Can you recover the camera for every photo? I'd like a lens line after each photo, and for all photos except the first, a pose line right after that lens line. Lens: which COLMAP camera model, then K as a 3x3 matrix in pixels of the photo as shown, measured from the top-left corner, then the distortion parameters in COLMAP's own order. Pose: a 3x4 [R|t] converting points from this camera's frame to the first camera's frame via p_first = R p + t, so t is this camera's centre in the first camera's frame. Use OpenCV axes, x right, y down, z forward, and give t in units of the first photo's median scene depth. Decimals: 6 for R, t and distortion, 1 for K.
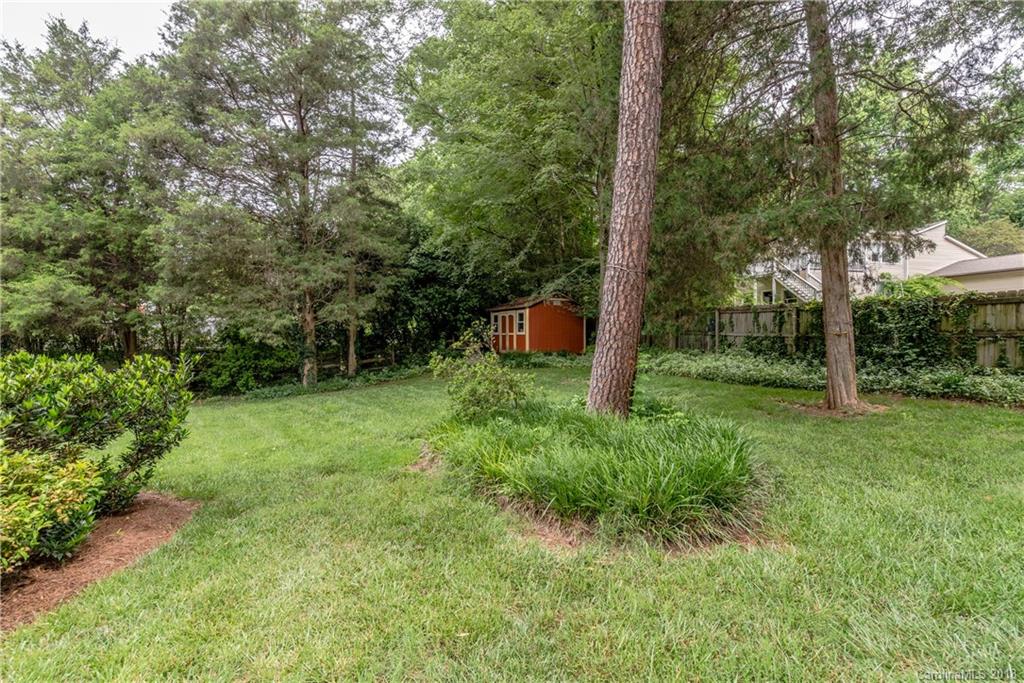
lens RADIAL K [[443.0, 0, 512.4], [0, 443.0, 337.9], [0, 0, 1]] dist [-0.000201, -0.000489]
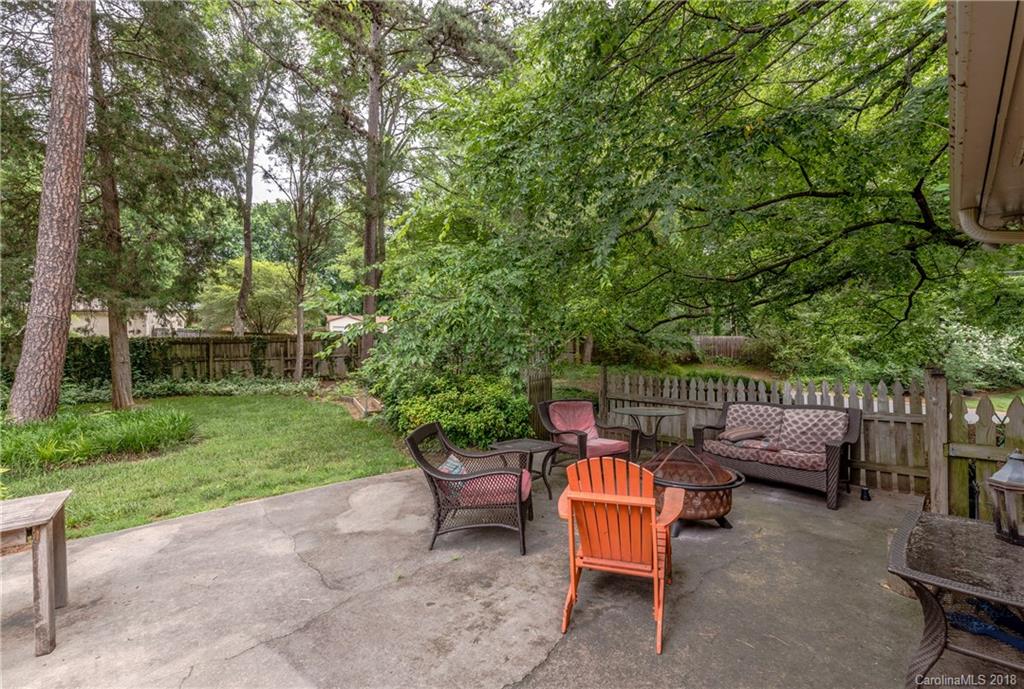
lens RADIAL K [[445.2, 0, 512.6], [0, 445.2, 348.7], [0, 0, 1]] dist [-0.001569, -0.000025]
pose [[-0.071569, 0.008953, 0.997395, -1.274239], [0.027140, 0.999607, -0.007026, -0.009758], [-0.997066, 0.026567, -0.071784, -0.366420]]
